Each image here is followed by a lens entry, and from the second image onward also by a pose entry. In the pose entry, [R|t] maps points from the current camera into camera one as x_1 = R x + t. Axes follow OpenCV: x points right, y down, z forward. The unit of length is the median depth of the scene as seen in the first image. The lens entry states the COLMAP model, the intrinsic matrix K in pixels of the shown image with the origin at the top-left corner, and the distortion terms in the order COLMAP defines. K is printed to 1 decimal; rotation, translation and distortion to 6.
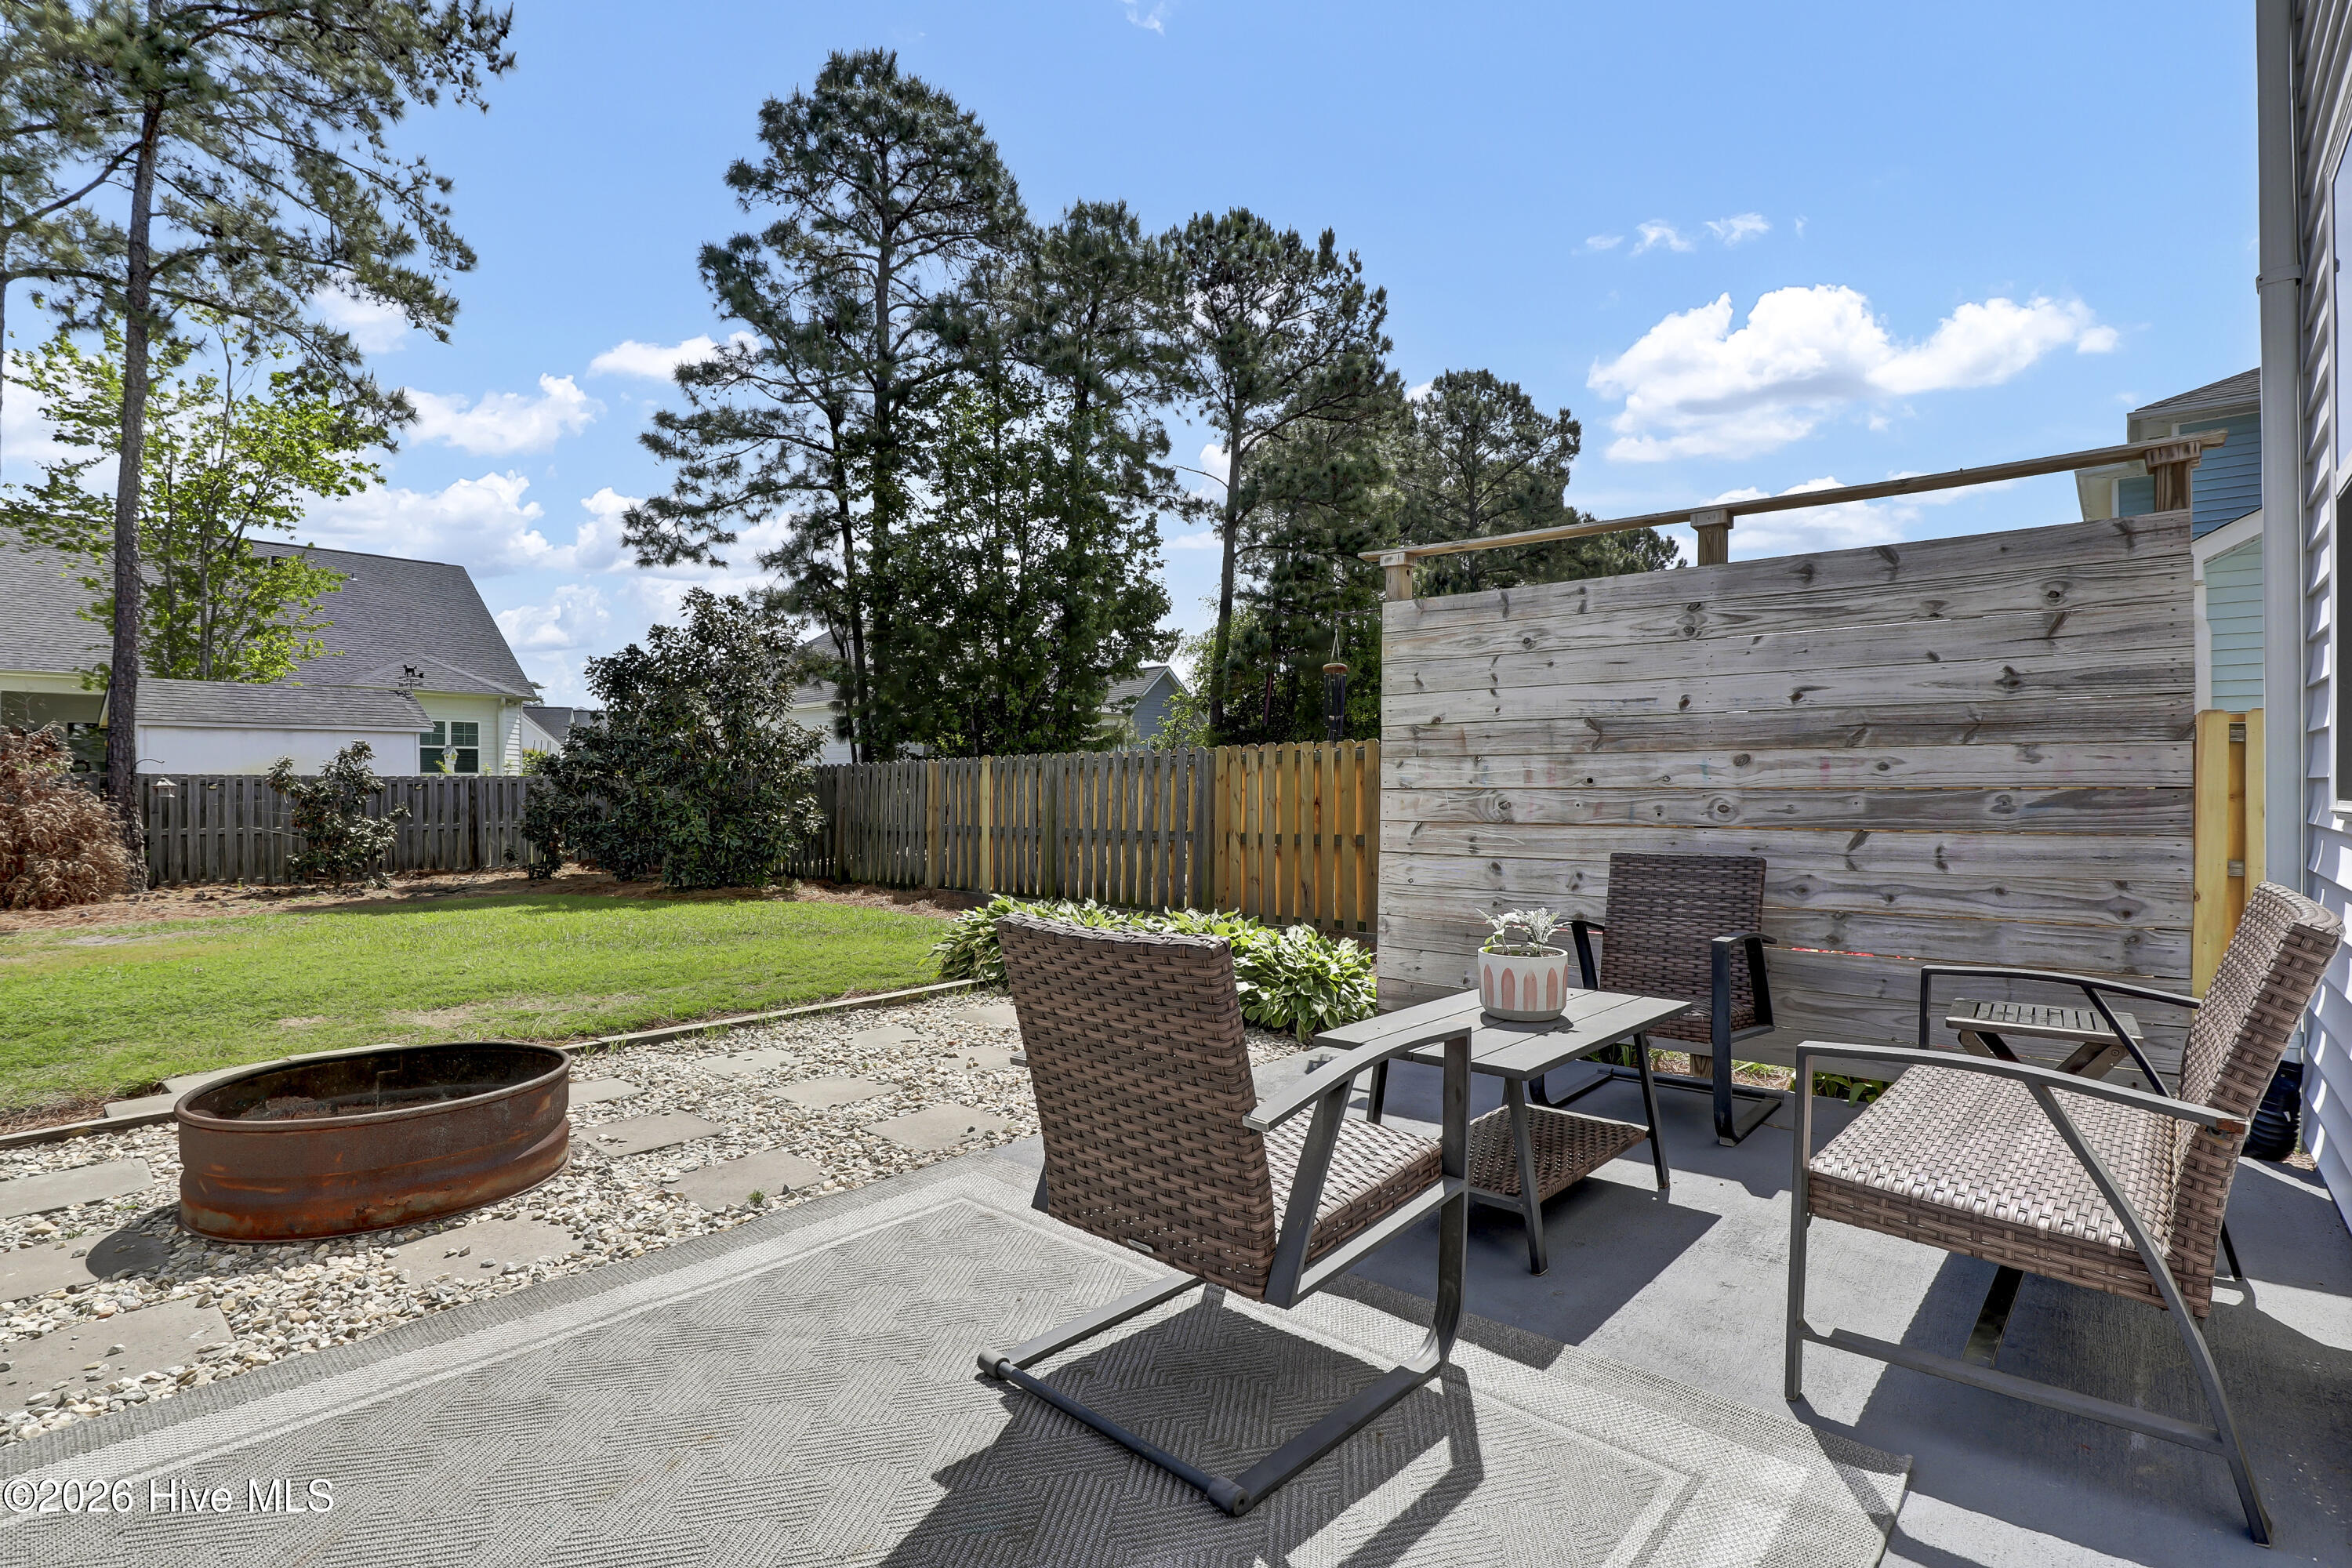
lens RADIAL K [[1118.6, 0, 1175.4], [0, 1118.6, 787.9], [0, 0, 1]] dist [-0.026546, 0.000393]
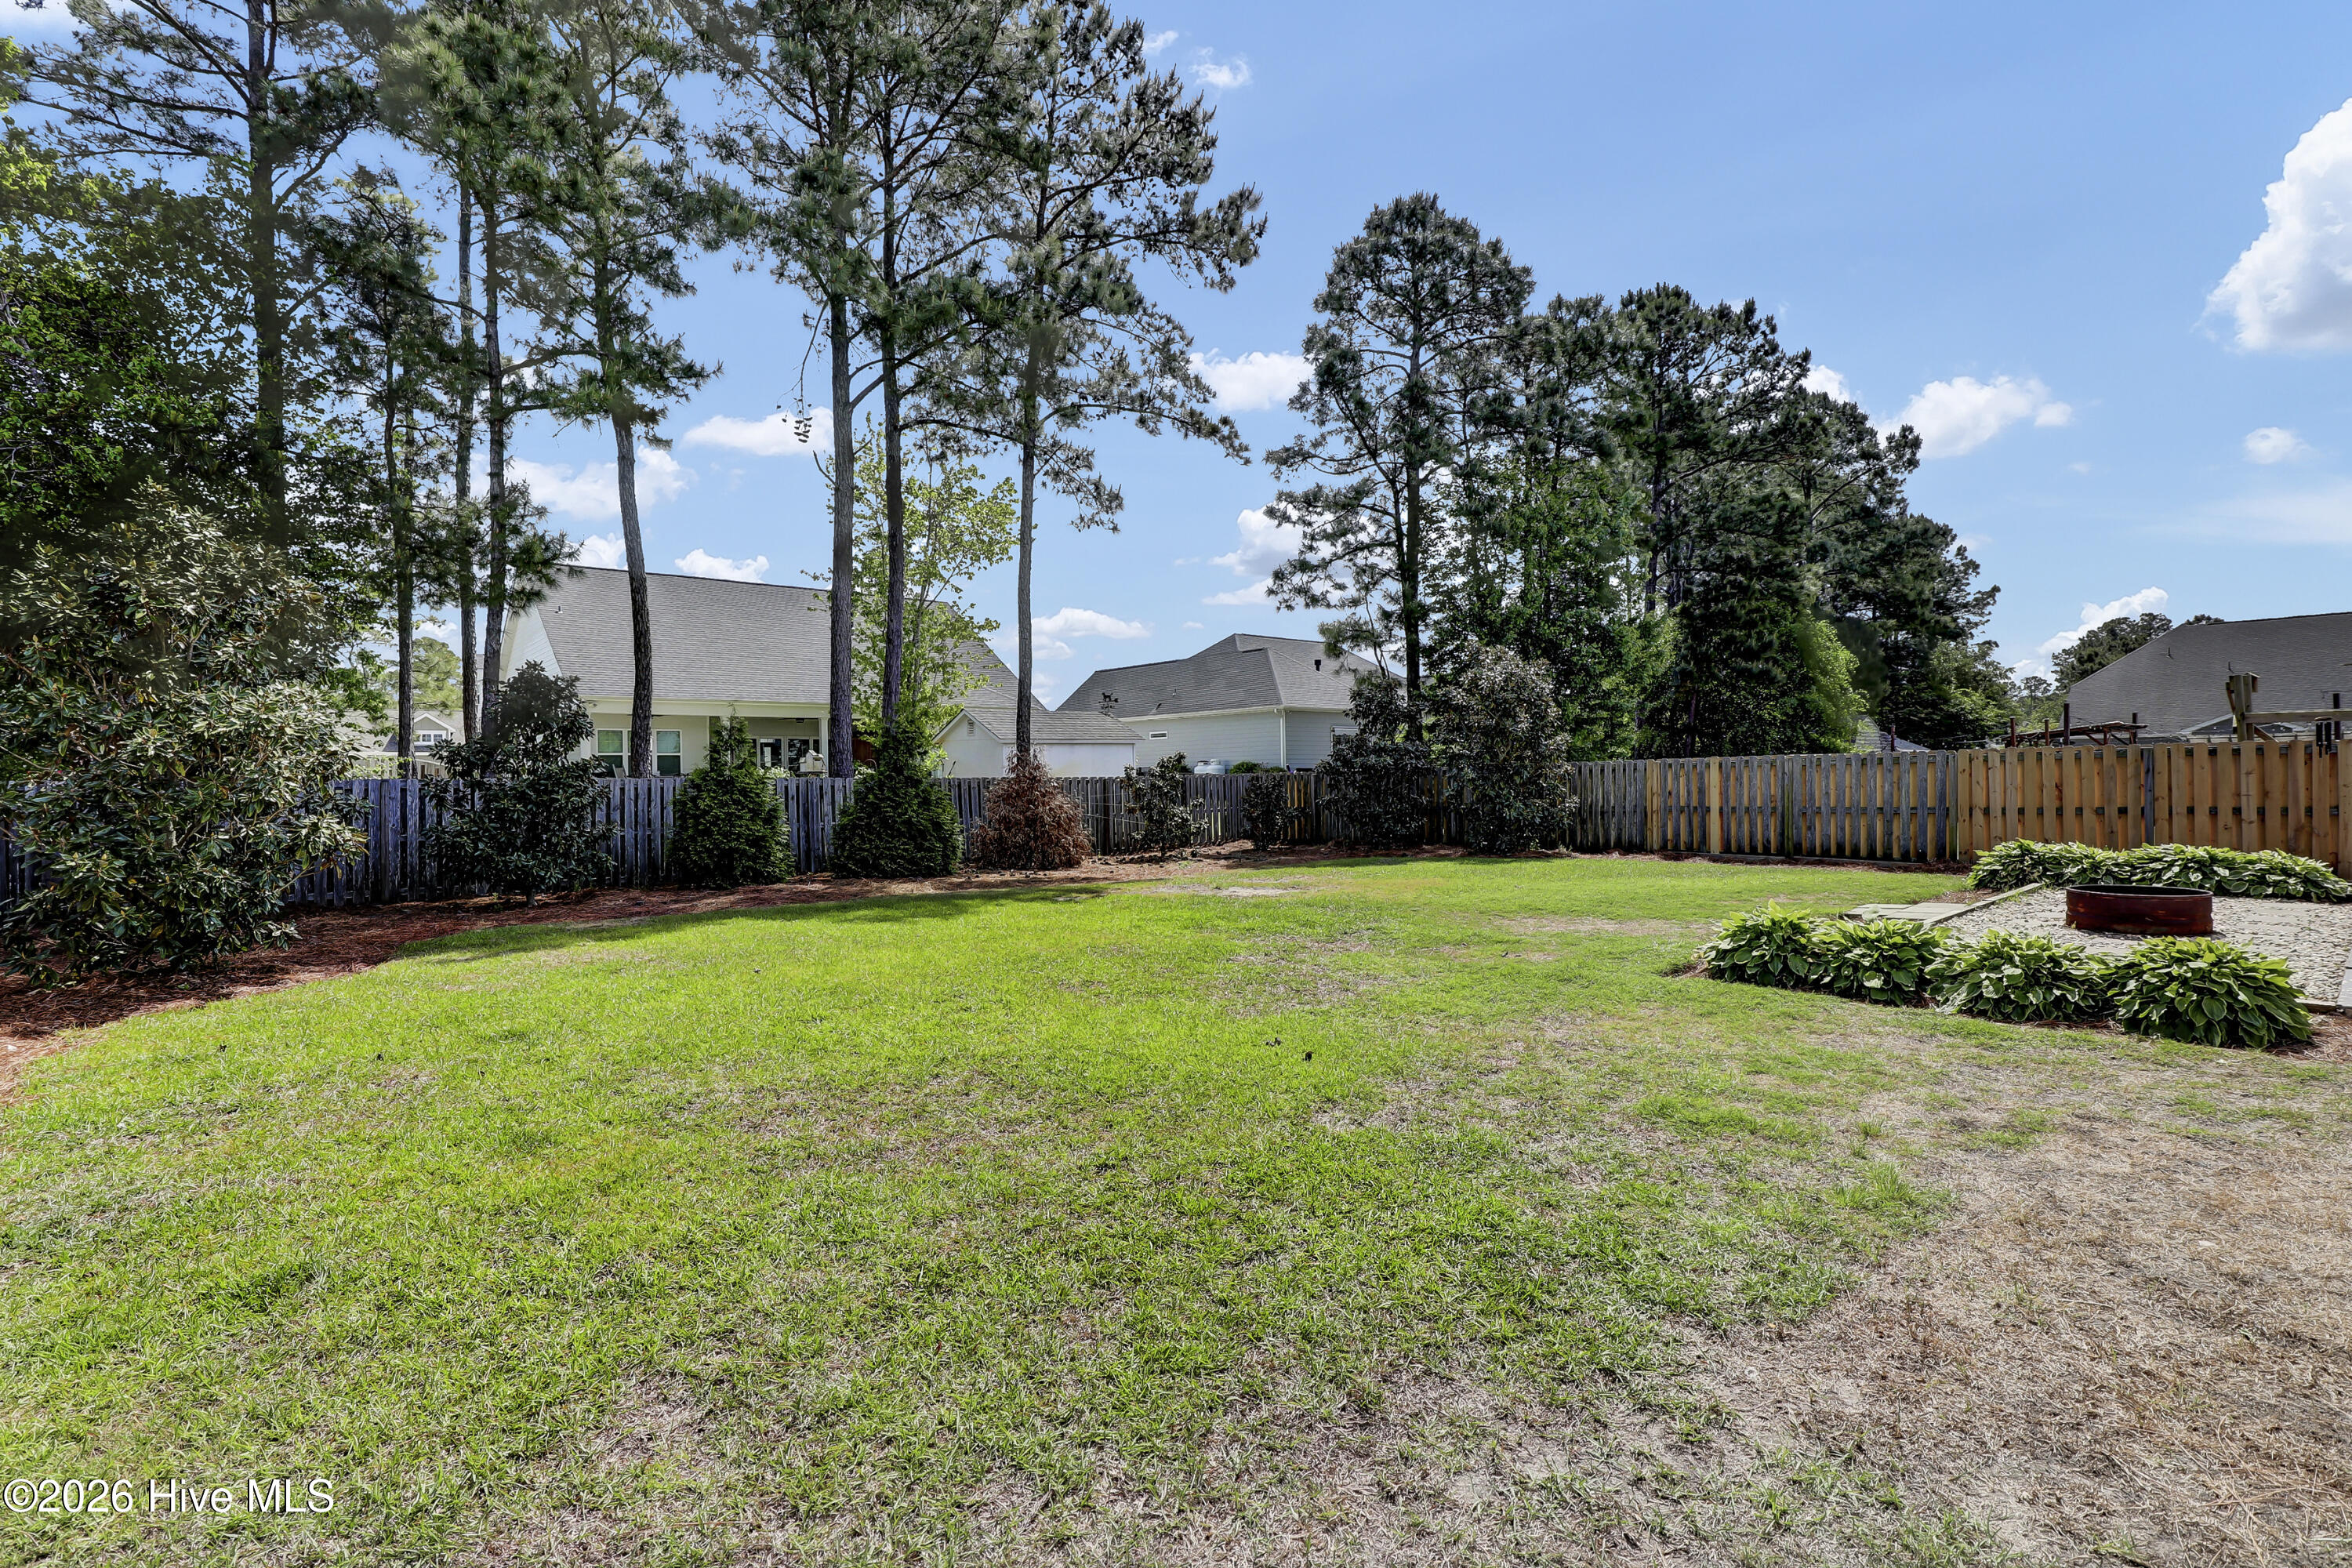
lens RADIAL K [[1118.6, 0, 1180.6], [0, 1118.6, 772.3], [0, 0, 1]] dist [-0.026546, 0.000393]
pose [[0.992576, -0.013409, -0.120883, -0.389894], [0.013088, 0.999908, -0.003448, -0.007446], [0.120918, 0.001840, 0.992661, -0.279945]]
